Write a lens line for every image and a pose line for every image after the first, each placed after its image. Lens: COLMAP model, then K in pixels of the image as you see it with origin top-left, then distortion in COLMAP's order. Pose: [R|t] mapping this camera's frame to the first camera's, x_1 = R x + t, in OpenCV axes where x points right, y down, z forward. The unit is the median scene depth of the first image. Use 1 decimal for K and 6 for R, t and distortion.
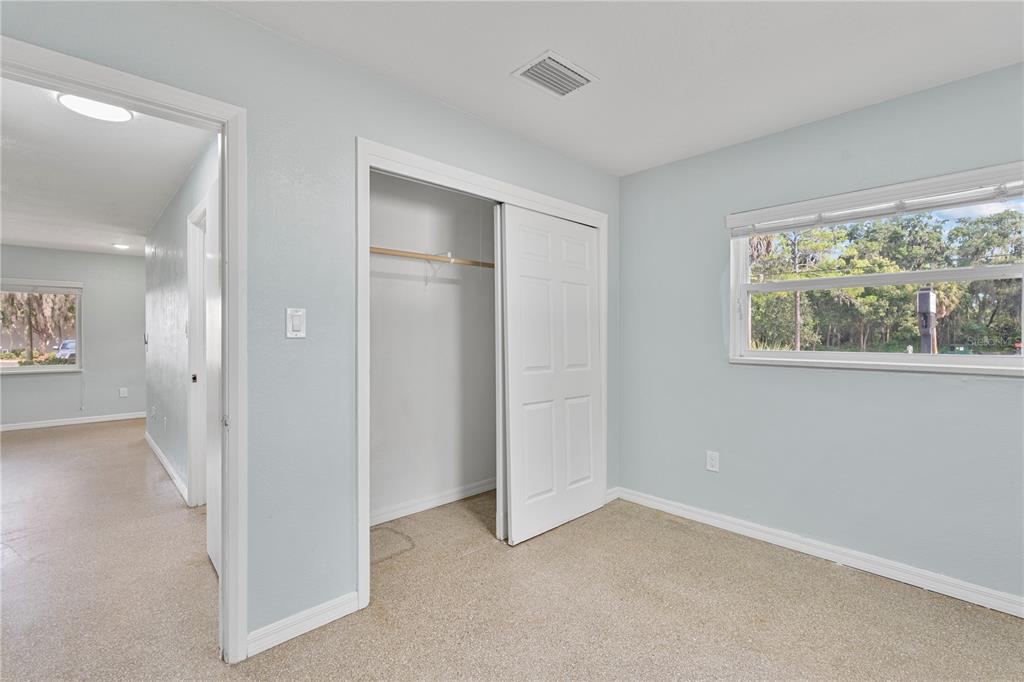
lens RADIAL K [[456.2, 0, 510.4], [0, 456.2, 336.5], [0, 0, 1]] dist [-0.001638, 0.000011]
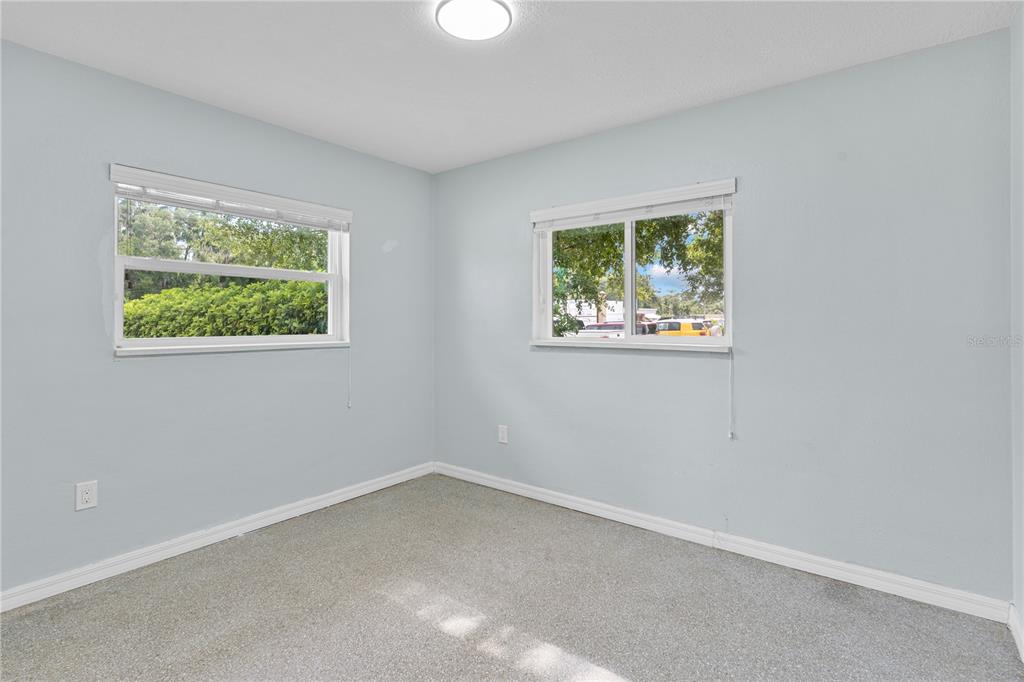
lens RADIAL K [[500.6, 0, 510.6], [0, 500.6, 323.1], [0, 0, 1]] dist [-0.001134, -0.000107]
pose [[-0.144121, -0.003586, 0.989554, -0.486374], [0.004009, 0.999983, 0.004207, -0.000574], [-0.989552, 0.004574, -0.144104, 0.497016]]
